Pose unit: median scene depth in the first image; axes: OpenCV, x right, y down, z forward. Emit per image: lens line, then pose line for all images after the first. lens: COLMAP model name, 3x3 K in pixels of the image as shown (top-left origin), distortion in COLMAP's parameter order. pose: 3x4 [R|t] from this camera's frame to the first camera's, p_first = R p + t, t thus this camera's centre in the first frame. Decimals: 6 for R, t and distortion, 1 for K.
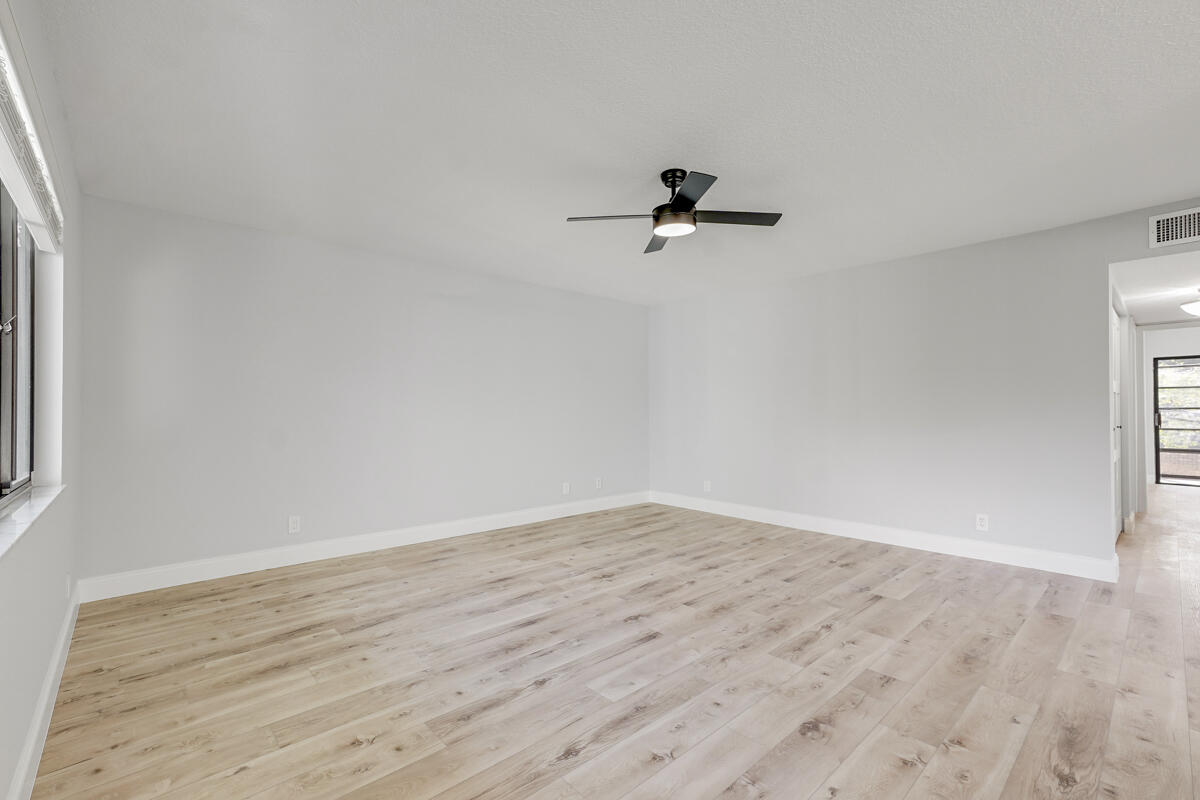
lens RADIAL K [[528.0, 0, 596.8], [0, 528.0, 403.9], [0, 0, 1]] dist [-0.022727, 0.013020]
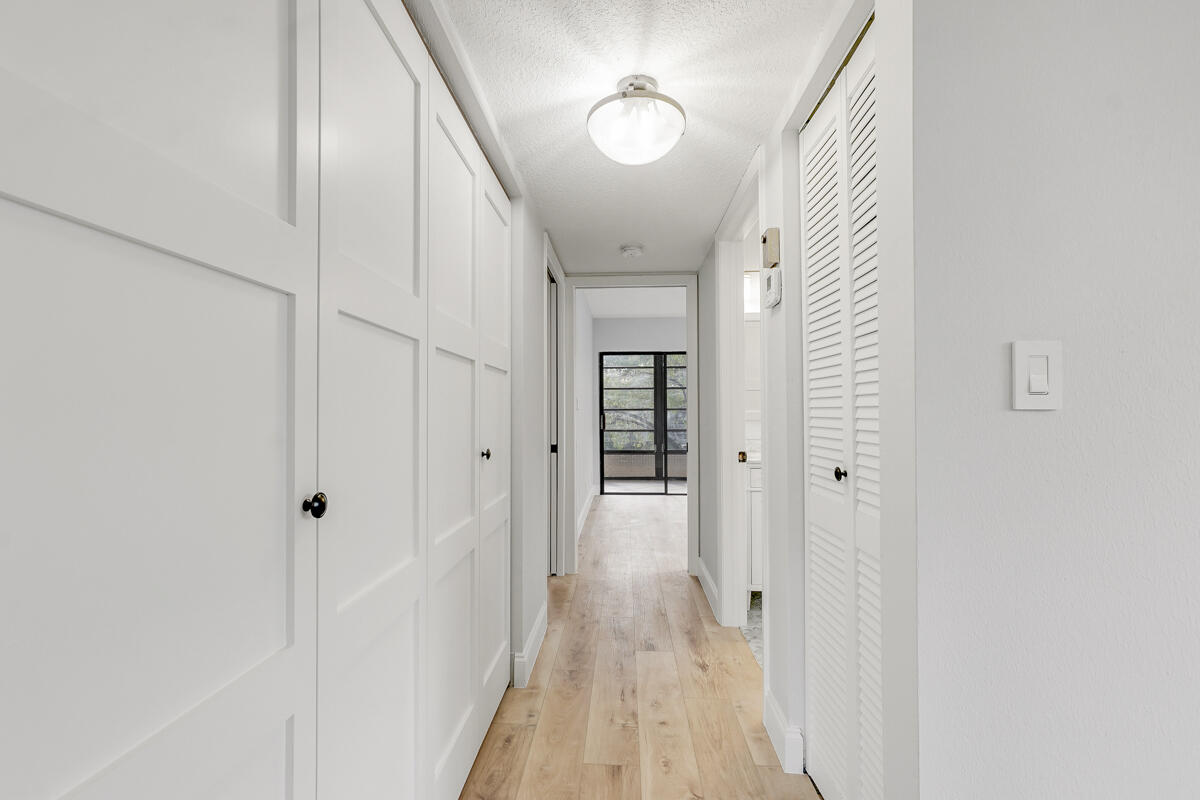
lens RADIAL K [[524.9, 0, 588.7], [0, 524.9, 407.3], [0, 0, 1]] dist [0.002519, 0.001452]
pose [[0.724162, 0.006046, 0.689603, 1.258775], [-0.008544, 0.999963, 0.000205, 0.016793], [-0.689577, -0.006040, 0.724187, 1.065369]]
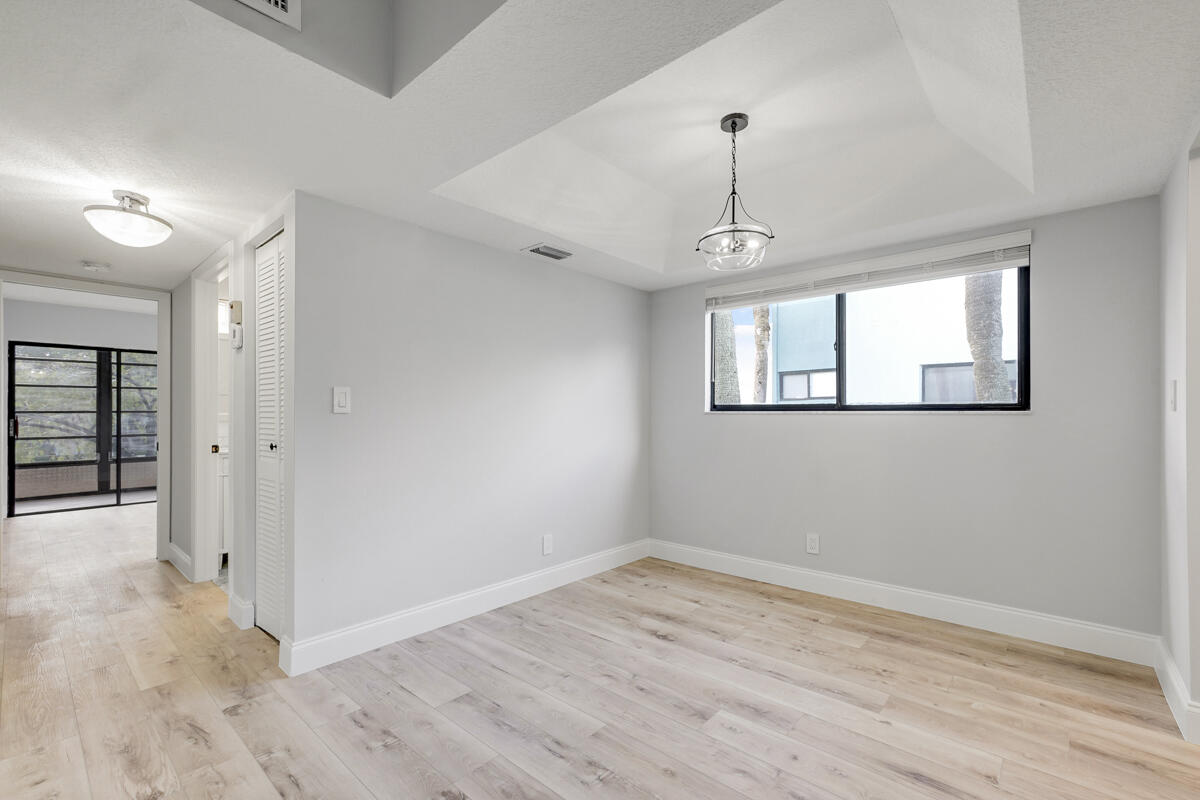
lens RADIAL K [[524.9, 0, 588.7], [0, 524.9, 407.3], [0, 0, 1]] dist [0.002519, 0.001452]
pose [[-0.085746, 0.011778, 0.996247, 0.802650], [-0.009726, 0.999873, -0.012658, 0.012968], [-0.996270, -0.010775, -0.085620, 0.790086]]
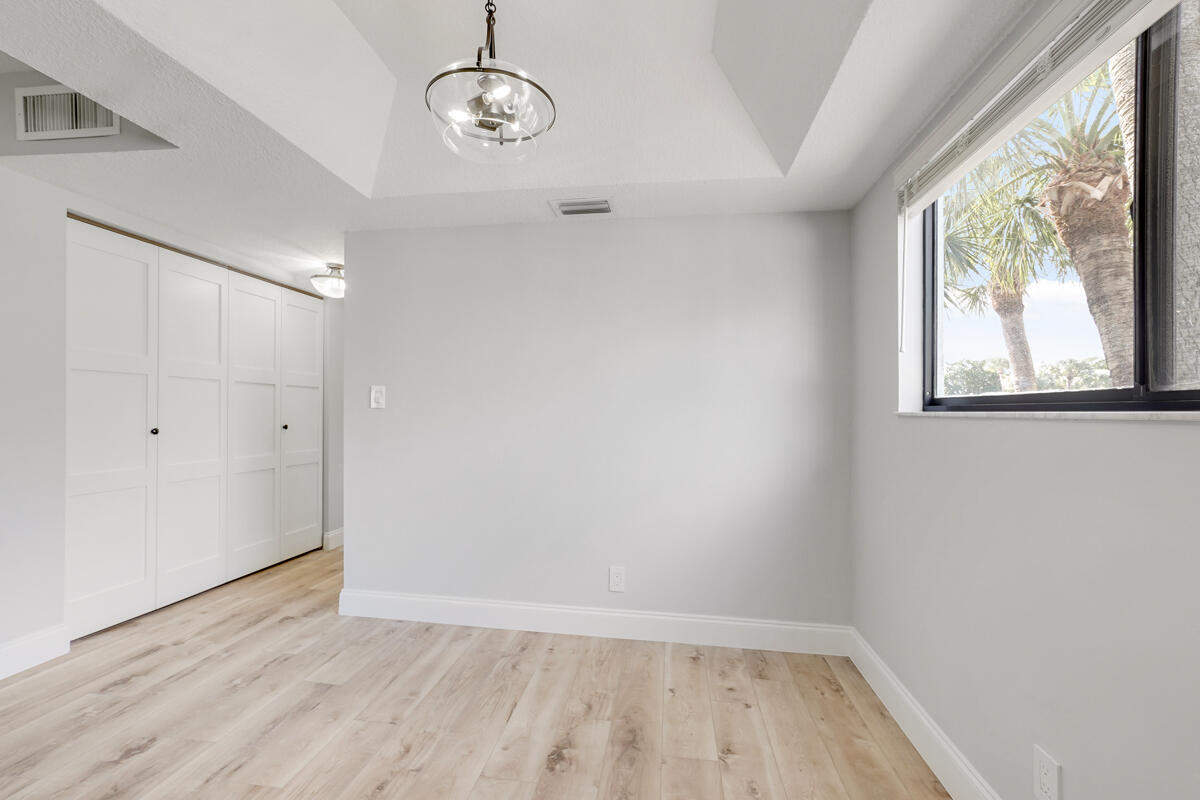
lens RADIAL K [[524.9, 0, 588.7], [0, 524.9, 407.3], [0, 0, 1]] dist [0.002519, 0.001452]
pose [[0.783074, 0.015434, 0.621736, 1.363577], [-0.020642, 0.999786, 0.001179, 0.005429], [-0.621585, -0.013758, 0.783226, 0.099447]]
